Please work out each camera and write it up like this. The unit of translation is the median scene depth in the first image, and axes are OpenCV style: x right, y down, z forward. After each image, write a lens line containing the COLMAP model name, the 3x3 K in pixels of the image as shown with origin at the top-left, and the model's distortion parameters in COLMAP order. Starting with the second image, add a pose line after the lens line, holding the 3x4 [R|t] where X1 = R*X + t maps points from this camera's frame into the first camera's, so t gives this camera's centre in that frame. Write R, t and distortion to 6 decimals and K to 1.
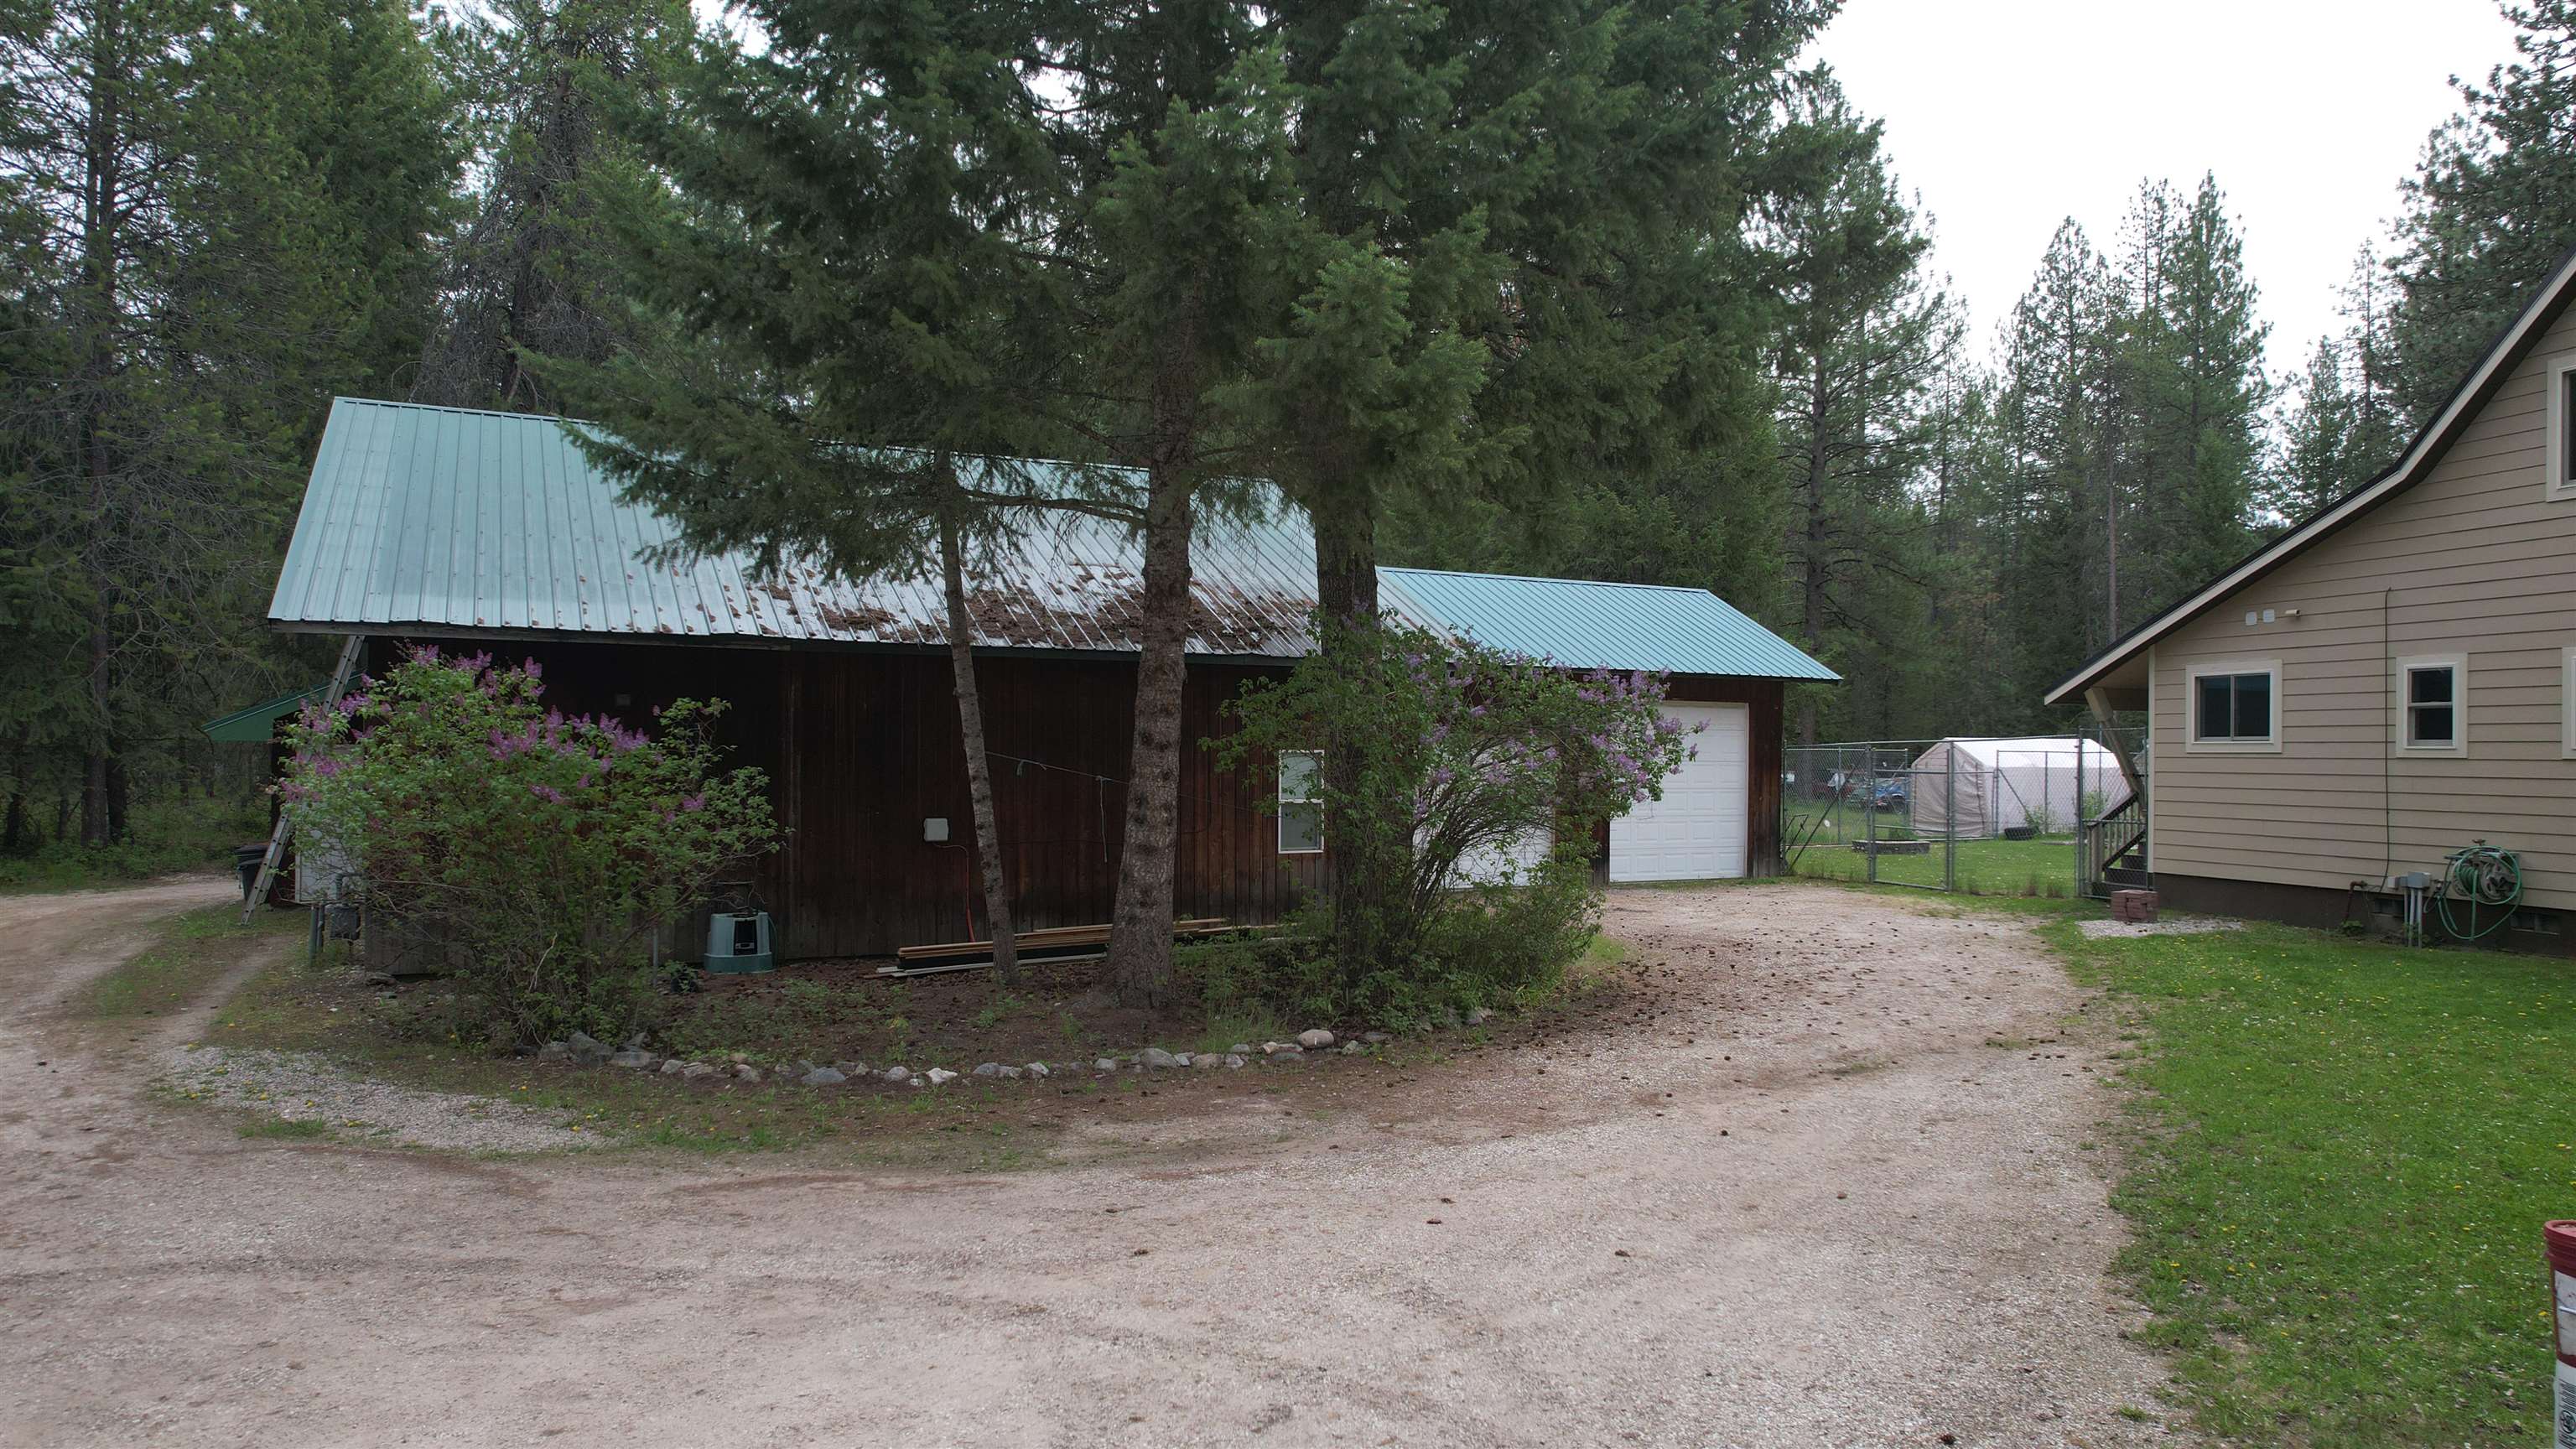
lens RADIAL K [[1703.6, 0, 1288.0], [0, 1703.6, 724.5], [0, 0, 1]] dist [-0.040924, 0.004815]
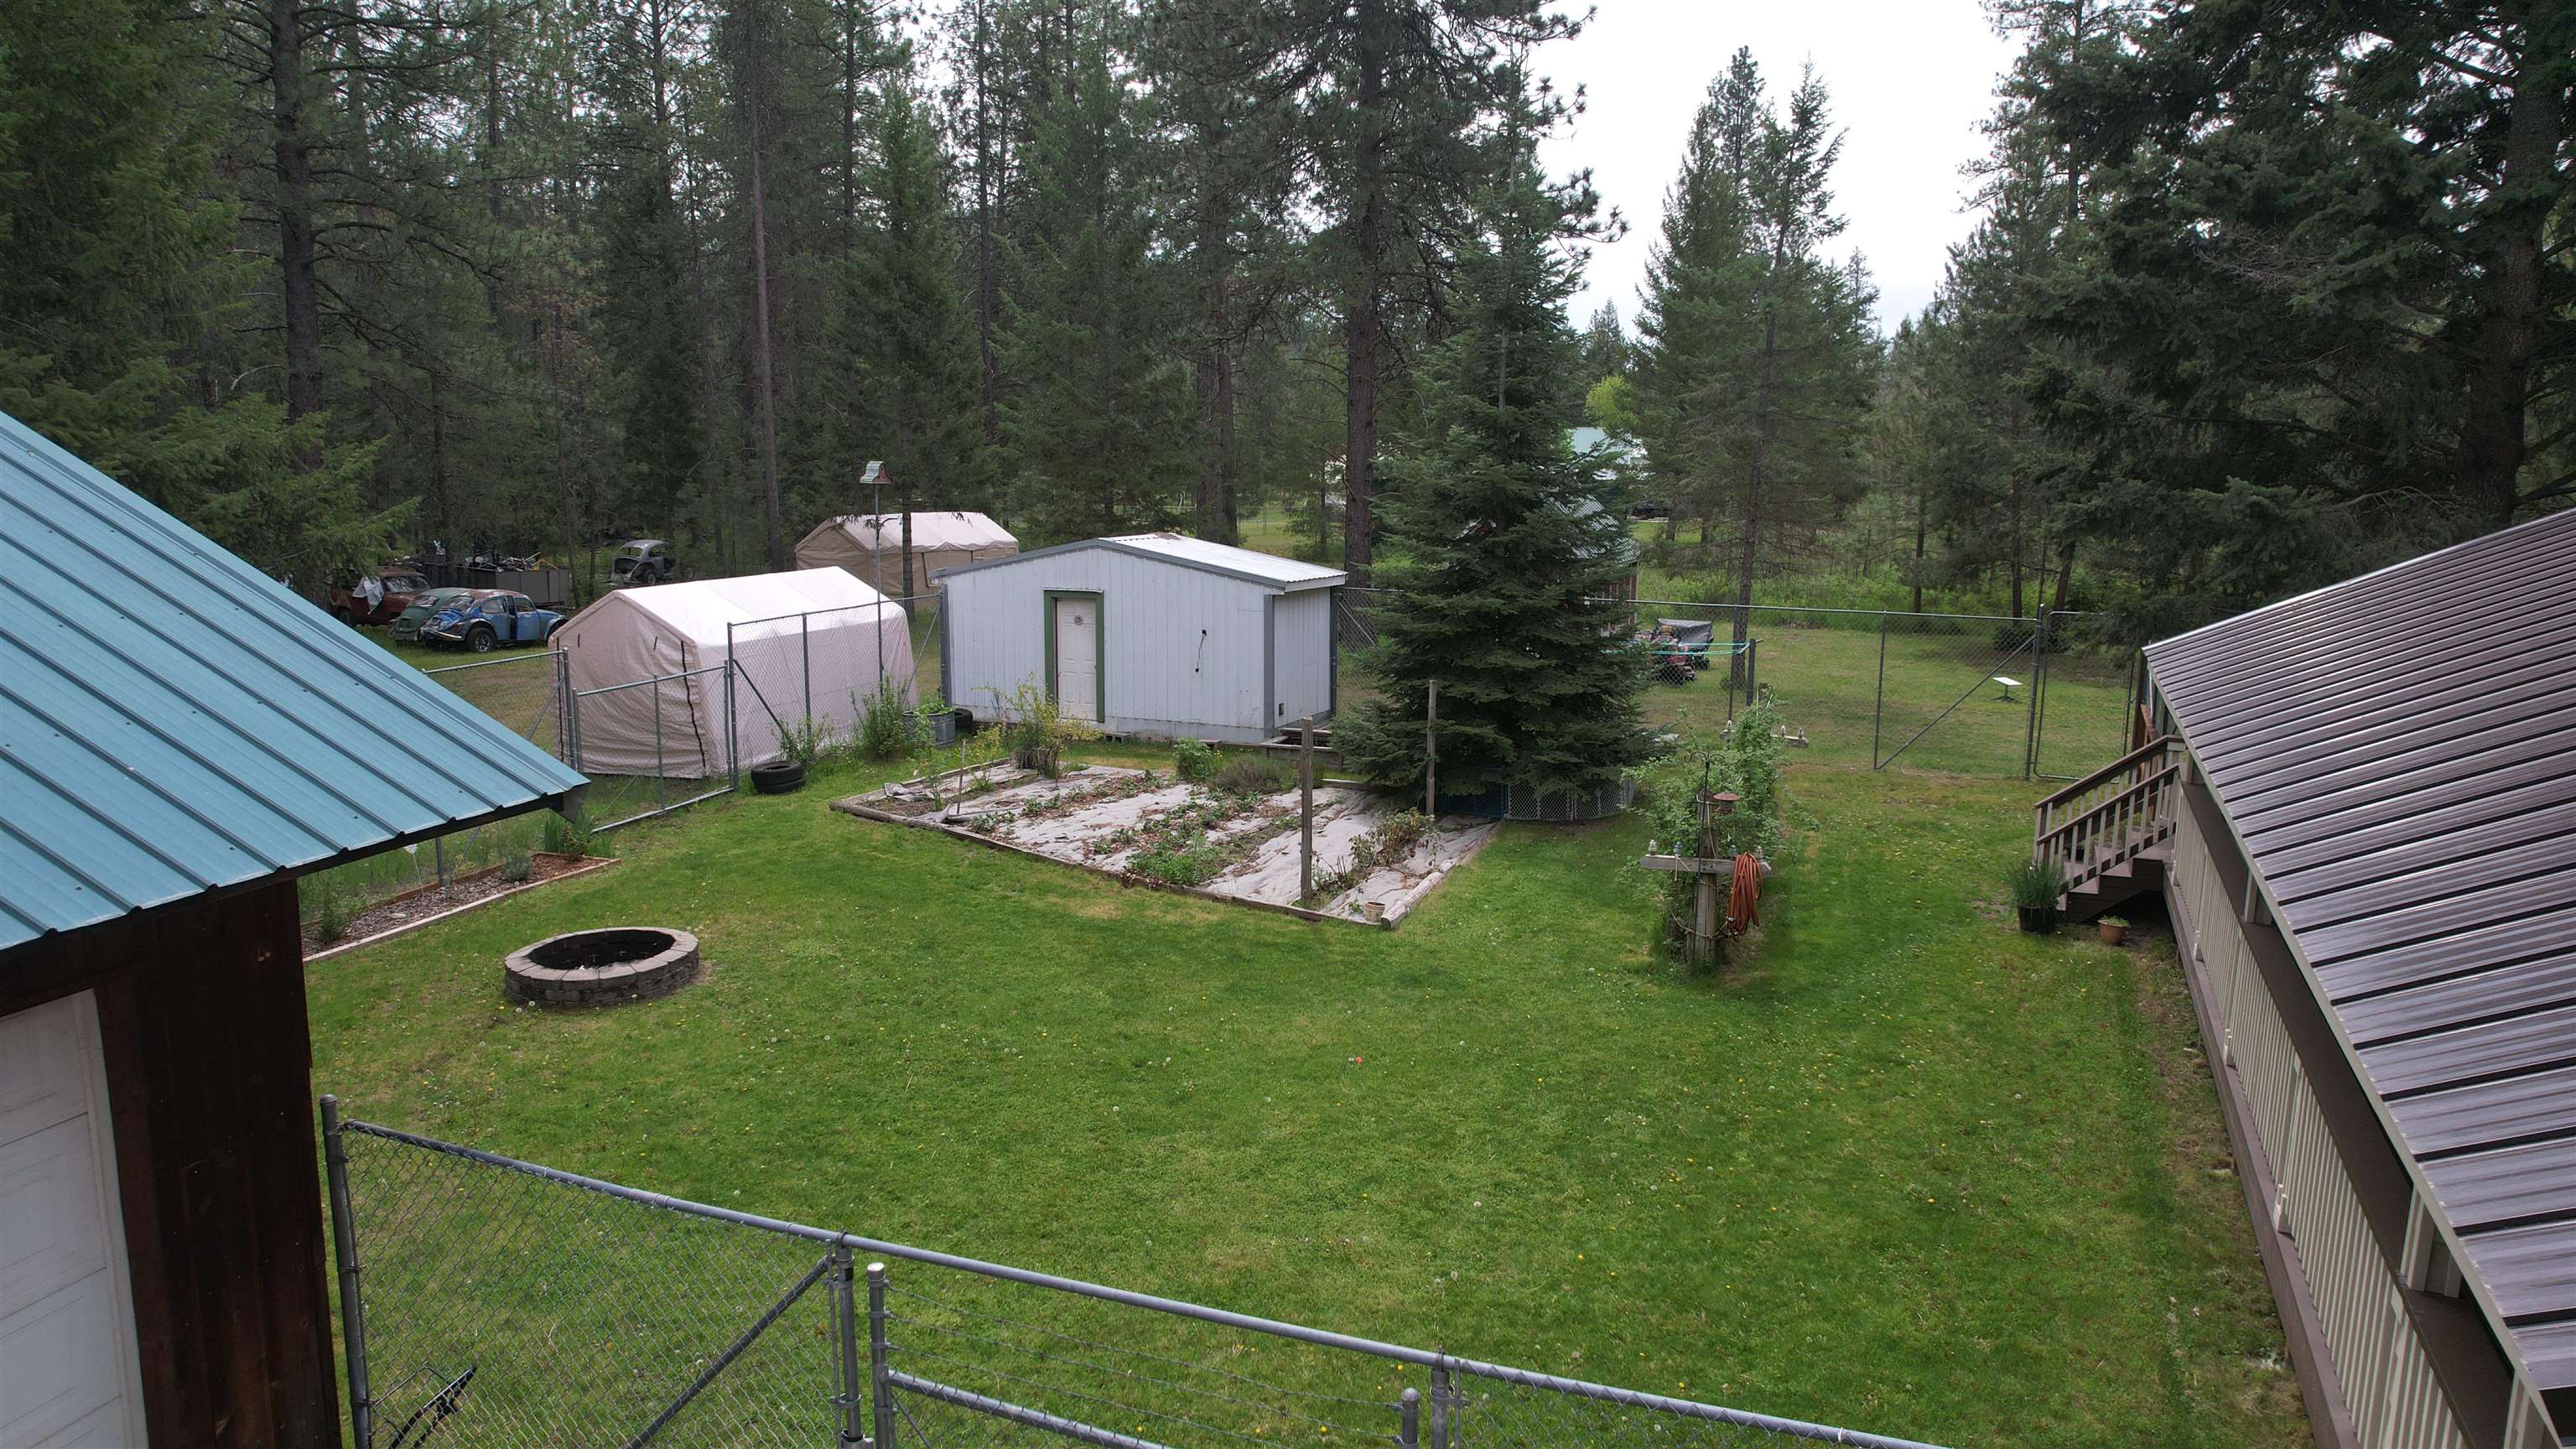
lens RADIAL K [[1703.6, 0, 1288.0], [0, 1703.6, 724.5], [0, 0, 1]] dist [-0.040924, 0.004815]
pose [[0.675751, -0.131009, 0.725395, 0.113512], [-0.002564, 0.983656, 0.180040, -0.034783], [-0.737126, -0.123522, 0.664370, 0.384029]]
